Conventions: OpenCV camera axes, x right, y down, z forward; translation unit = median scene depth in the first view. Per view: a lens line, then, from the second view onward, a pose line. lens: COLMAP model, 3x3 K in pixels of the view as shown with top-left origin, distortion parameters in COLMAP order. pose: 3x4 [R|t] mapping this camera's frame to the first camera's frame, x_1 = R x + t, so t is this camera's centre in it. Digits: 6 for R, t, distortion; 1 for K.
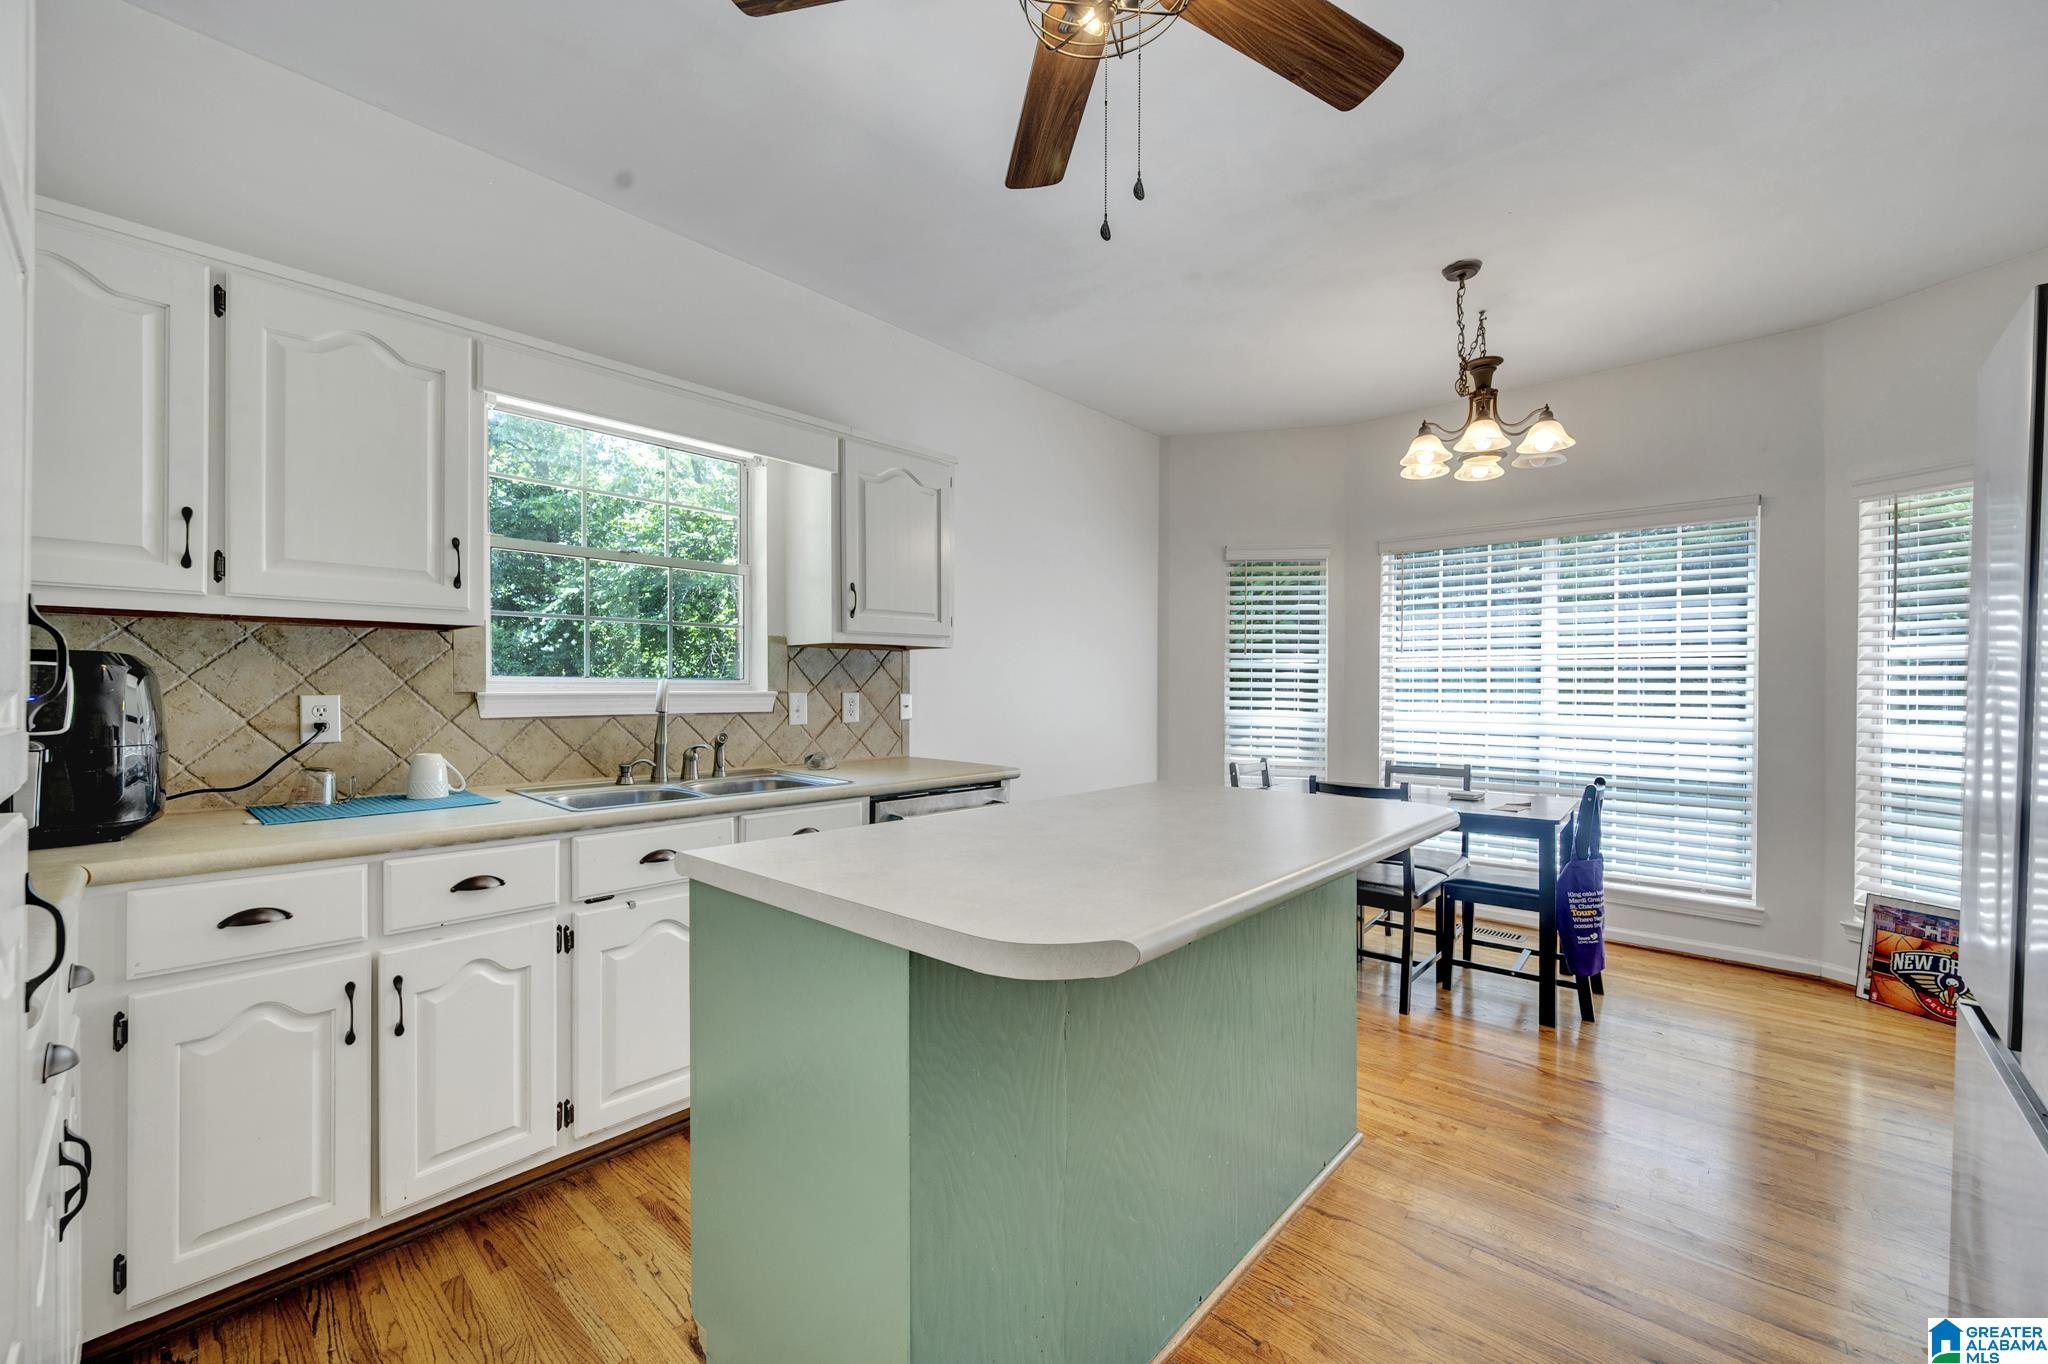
lens RADIAL K [[813.8, 0, 1024.9], [0, 813.8, 694.7], [0, 0, 1]] dist [0.014989, -0.009585]
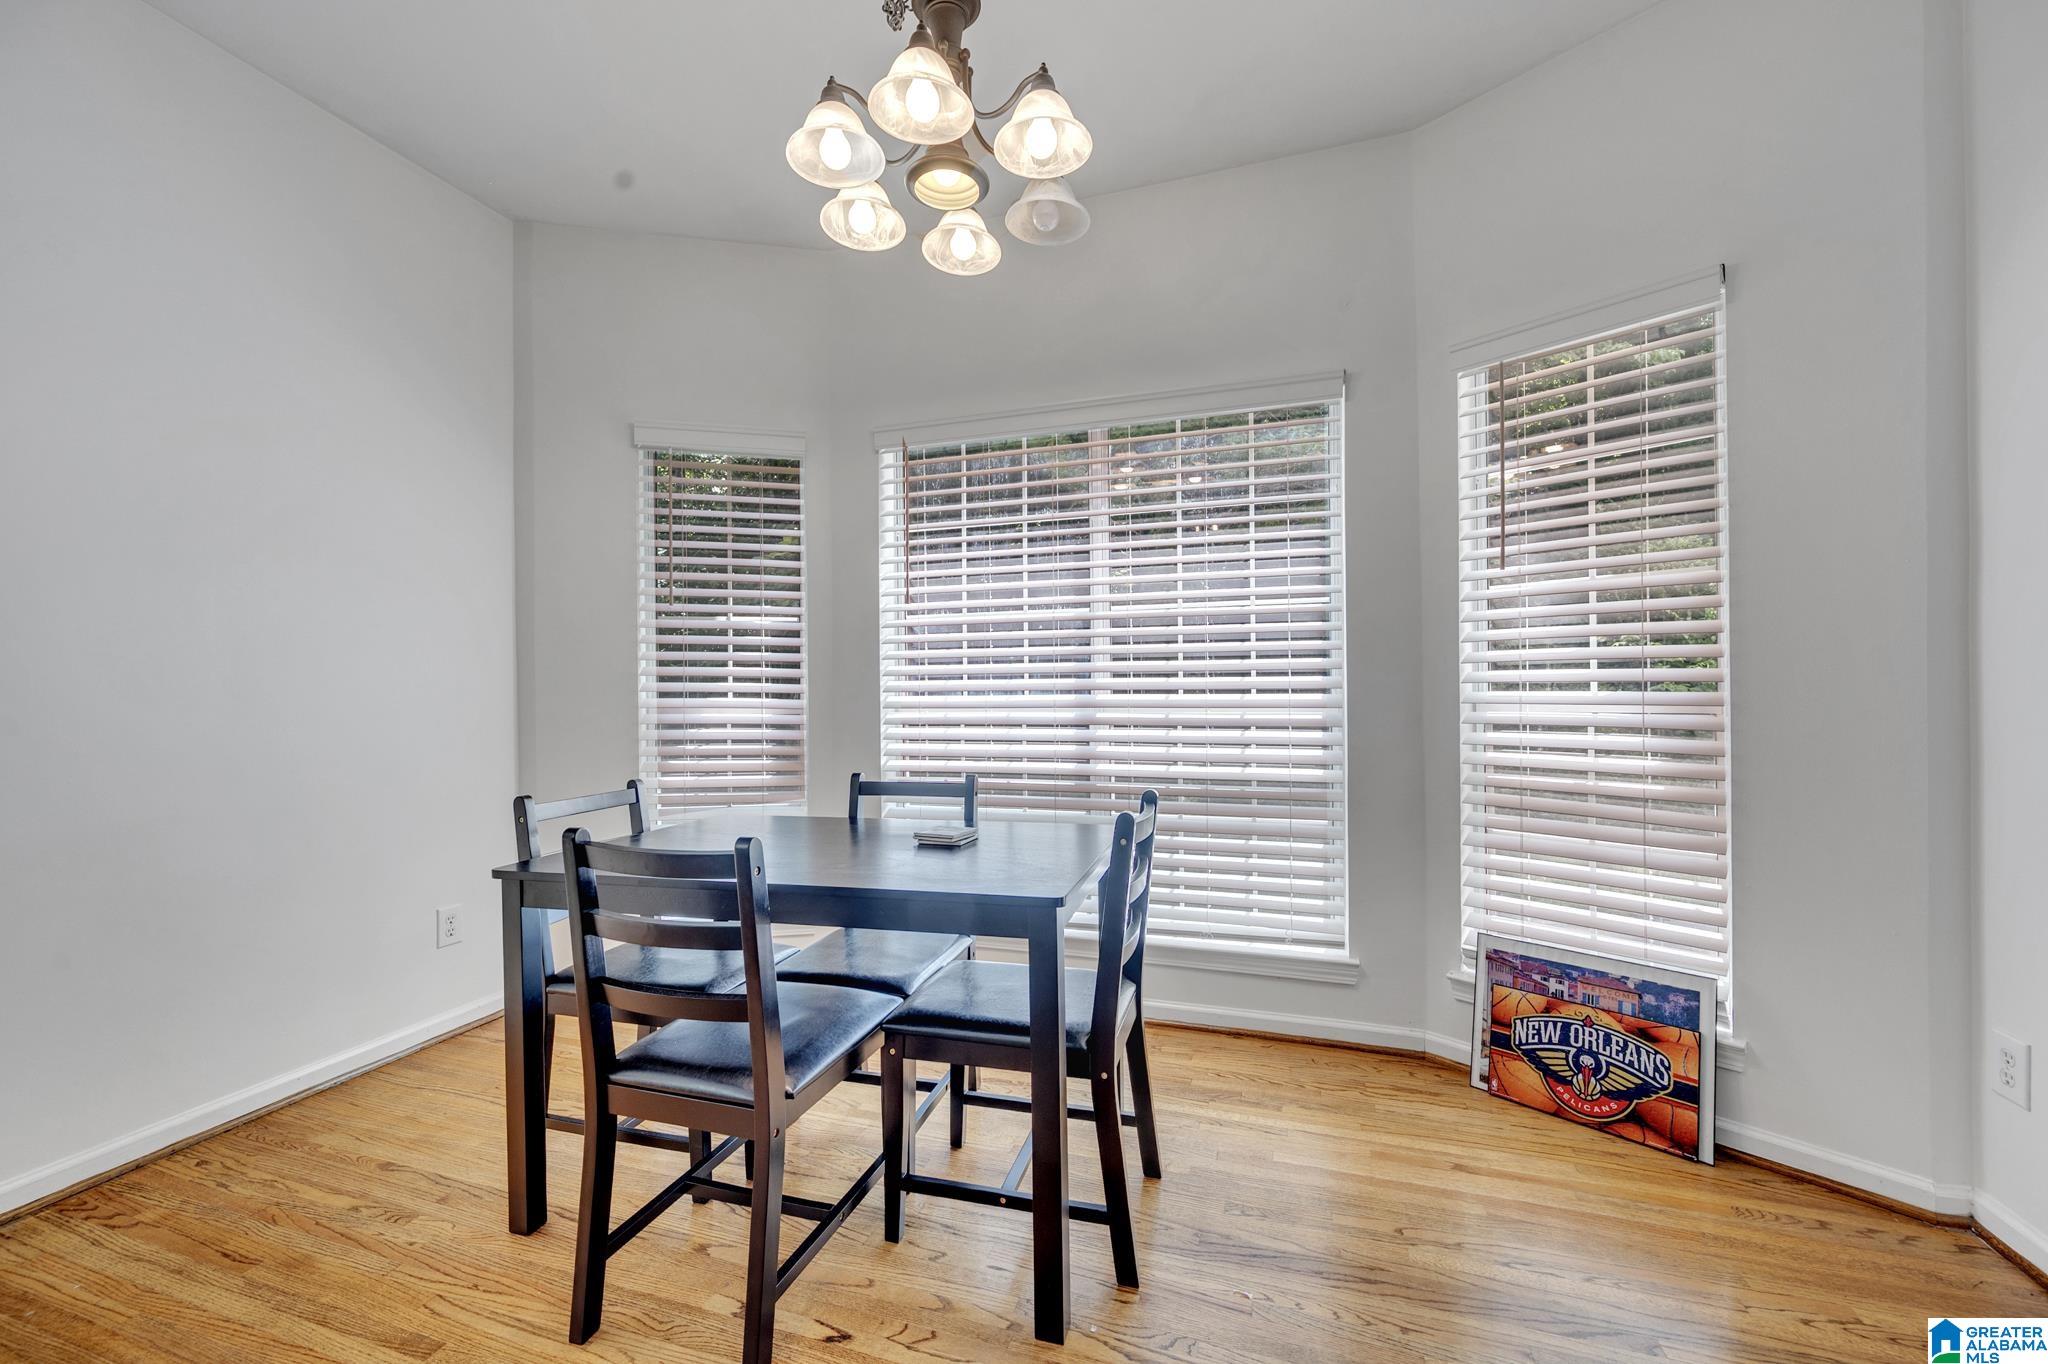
lens RADIAL K [[836.1, 0, 1026.6], [0, 836.1, 695.6], [0, 0, 1]] dist [-0.001052, 0.000259]
pose [[0.912504, -0.013814, 0.408834, 0.381917], [0.015576, 0.999878, -0.000983, 0.034043], [-0.408770, 0.007265, 0.912608, 0.496663]]
